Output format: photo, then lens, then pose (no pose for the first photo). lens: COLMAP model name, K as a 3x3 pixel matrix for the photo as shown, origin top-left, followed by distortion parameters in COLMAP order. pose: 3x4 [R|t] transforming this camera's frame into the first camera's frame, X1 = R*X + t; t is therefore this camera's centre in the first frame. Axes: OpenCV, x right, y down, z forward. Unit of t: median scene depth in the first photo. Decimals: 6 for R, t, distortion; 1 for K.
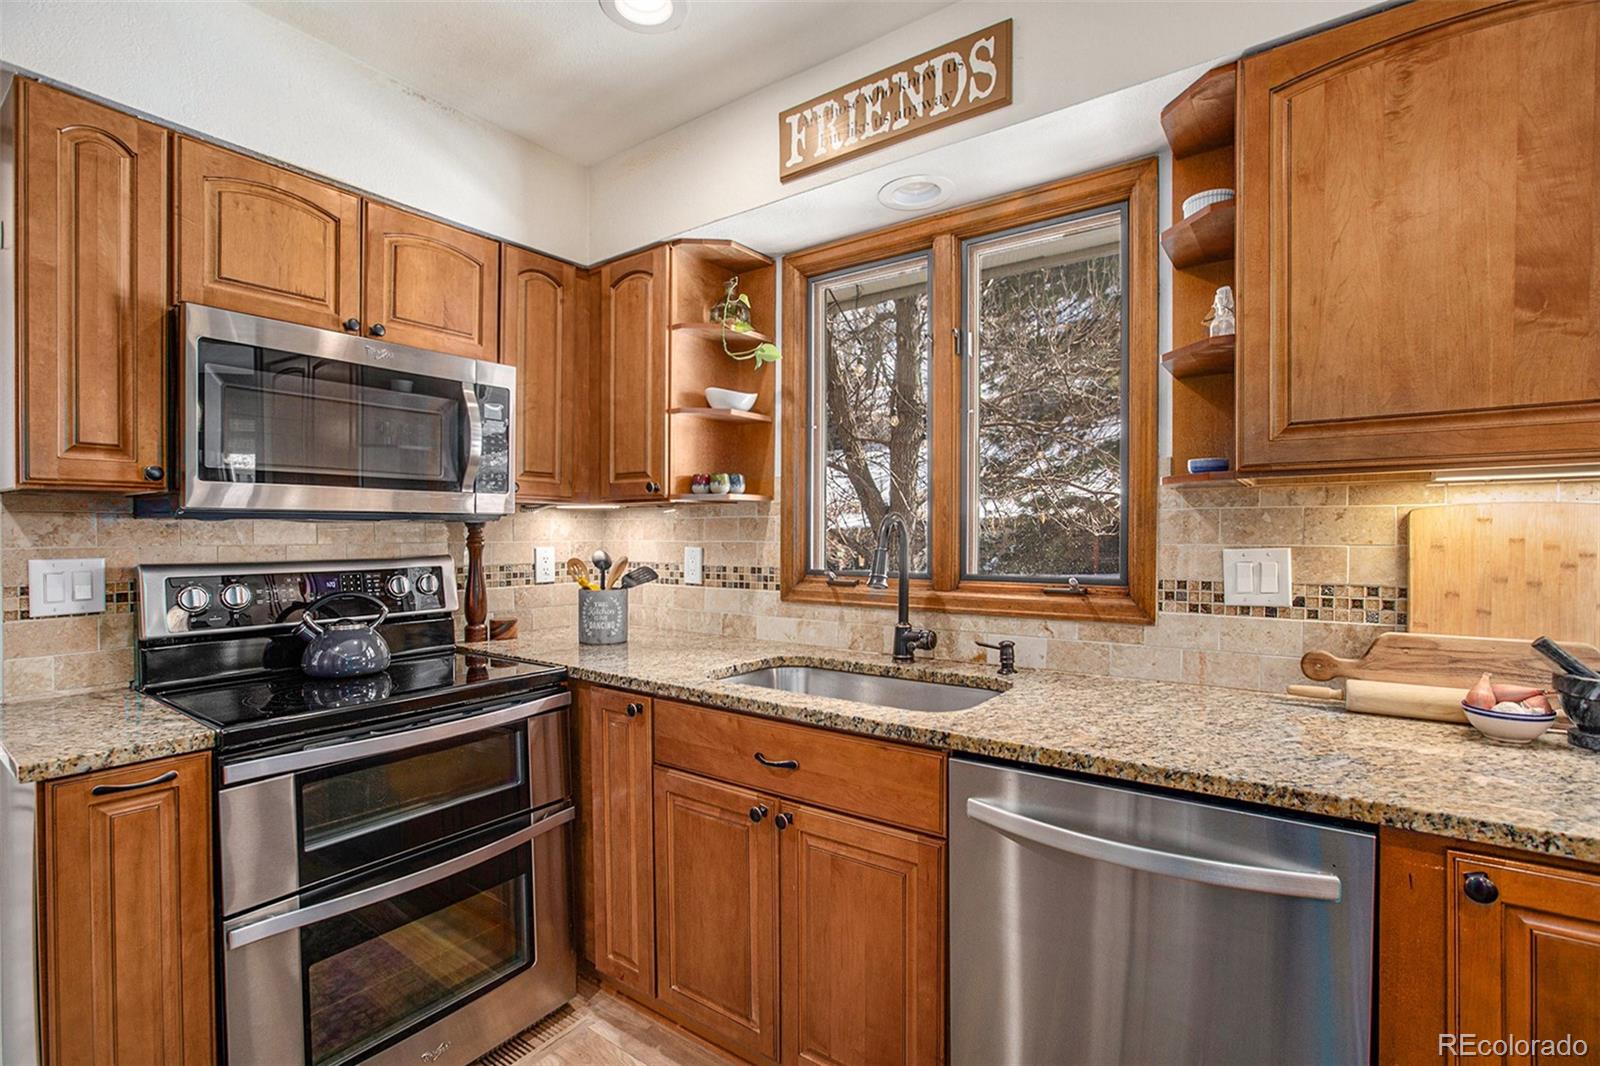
lens RADIAL K [[722.2, 0, 777.1], [0, 722.2, 532.7], [0, 0, 1]] dist [-0.019667, 0.000442]
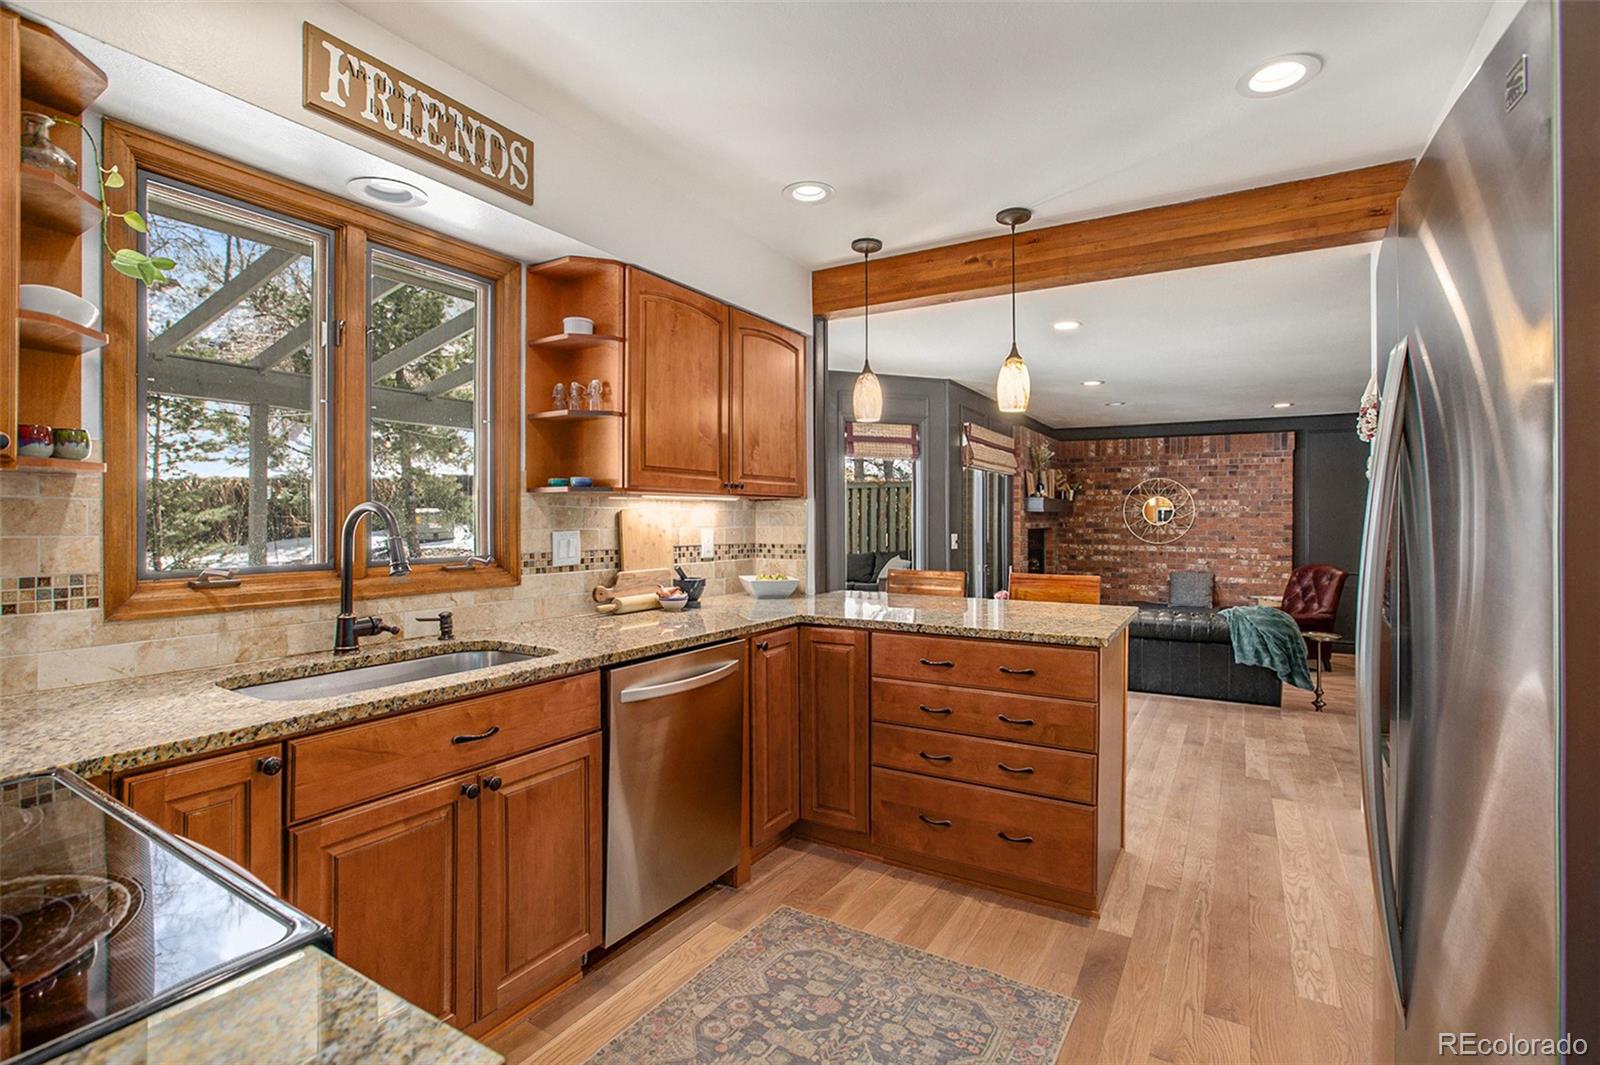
lens RADIAL K [[765.3, 0, 800.0], [0, 765.3, 532.5], [0, 0, 1]] dist [0.001746, 0.000483]
pose [[-0.087560, -0.015782, 0.996034, -1.142493], [-0.002672, 0.999875, 0.015608, -0.004072], [-0.996156, -0.001295, -0.087591, 0.604755]]
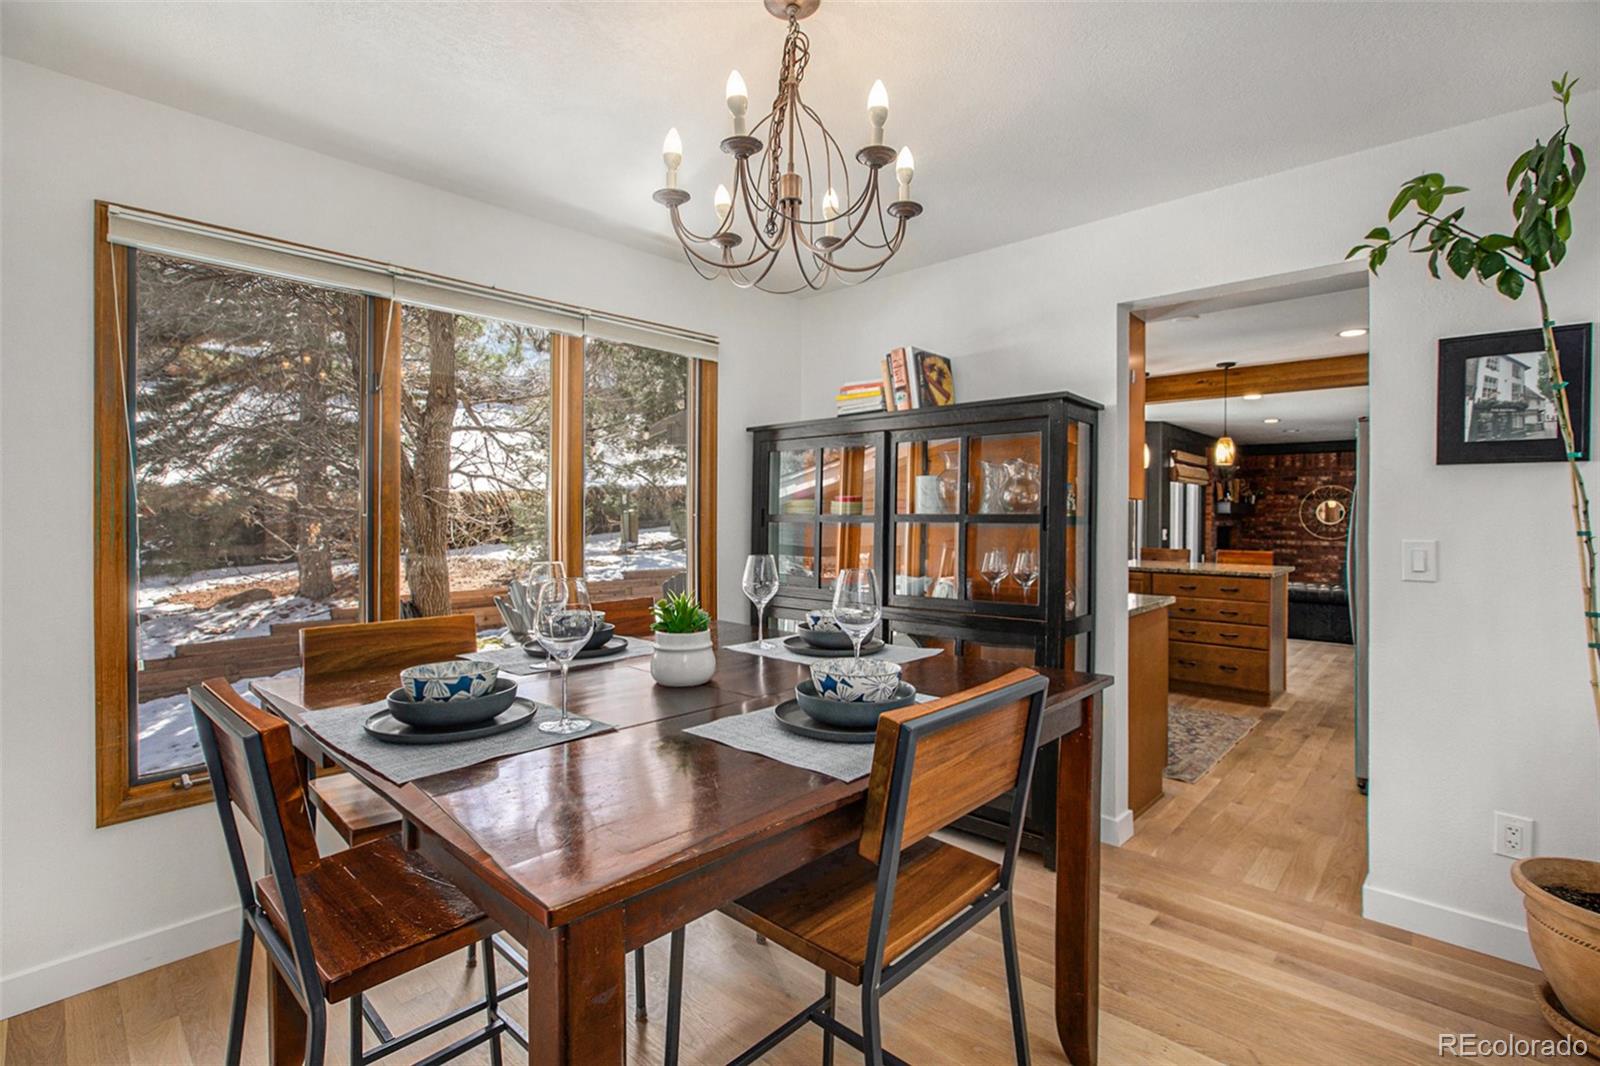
lens RADIAL K [[731.5, 0, 833.4], [0, 731.5, 531.9], [0, 0, 1]] dist [-0.000034, 0.000055]
pose [[0.089988, -0.016791, 0.995801, -1.342839], [-0.005152, 0.999837, 0.017325, -0.003325], [-0.995930, -0.006690, 0.089887, 0.699179]]
